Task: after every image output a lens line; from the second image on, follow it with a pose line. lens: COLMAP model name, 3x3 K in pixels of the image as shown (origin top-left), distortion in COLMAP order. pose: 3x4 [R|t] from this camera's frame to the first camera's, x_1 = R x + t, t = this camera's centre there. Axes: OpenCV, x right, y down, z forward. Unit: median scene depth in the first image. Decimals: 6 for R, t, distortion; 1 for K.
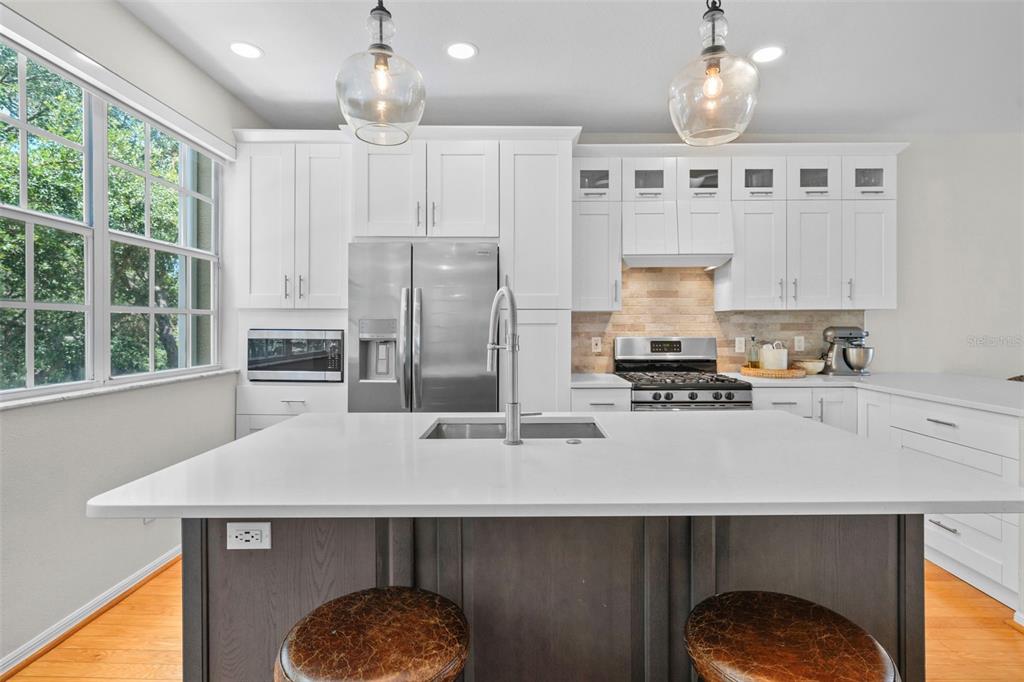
lens RADIAL K [[501.8, 0, 513.9], [0, 501.8, 334.2], [0, 0, 1]] dist [-0.005787, -0.000239]
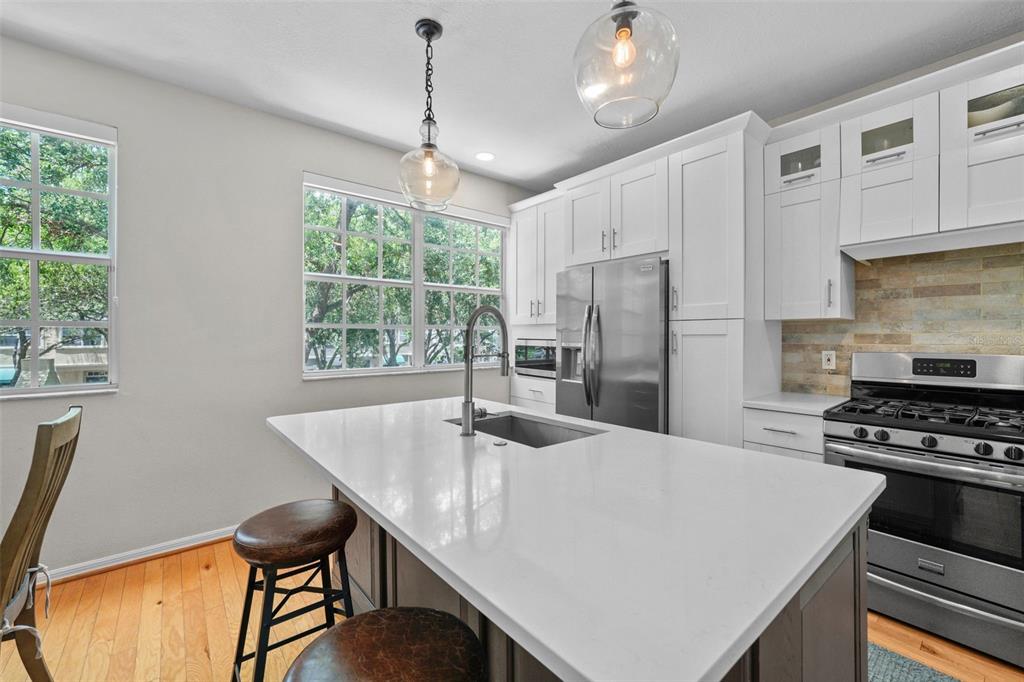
lens RADIAL K [[416.3, 0, 508.0], [0, 416.3, 335.4], [0, 0, 1]] dist [0.000661, 0.000212]
pose [[0.649491, -0.001561, -0.760368, 0.386679], [-0.012281, 0.999846, -0.012543, -0.004612], [0.760270, 0.017485, 0.649372, 0.192460]]
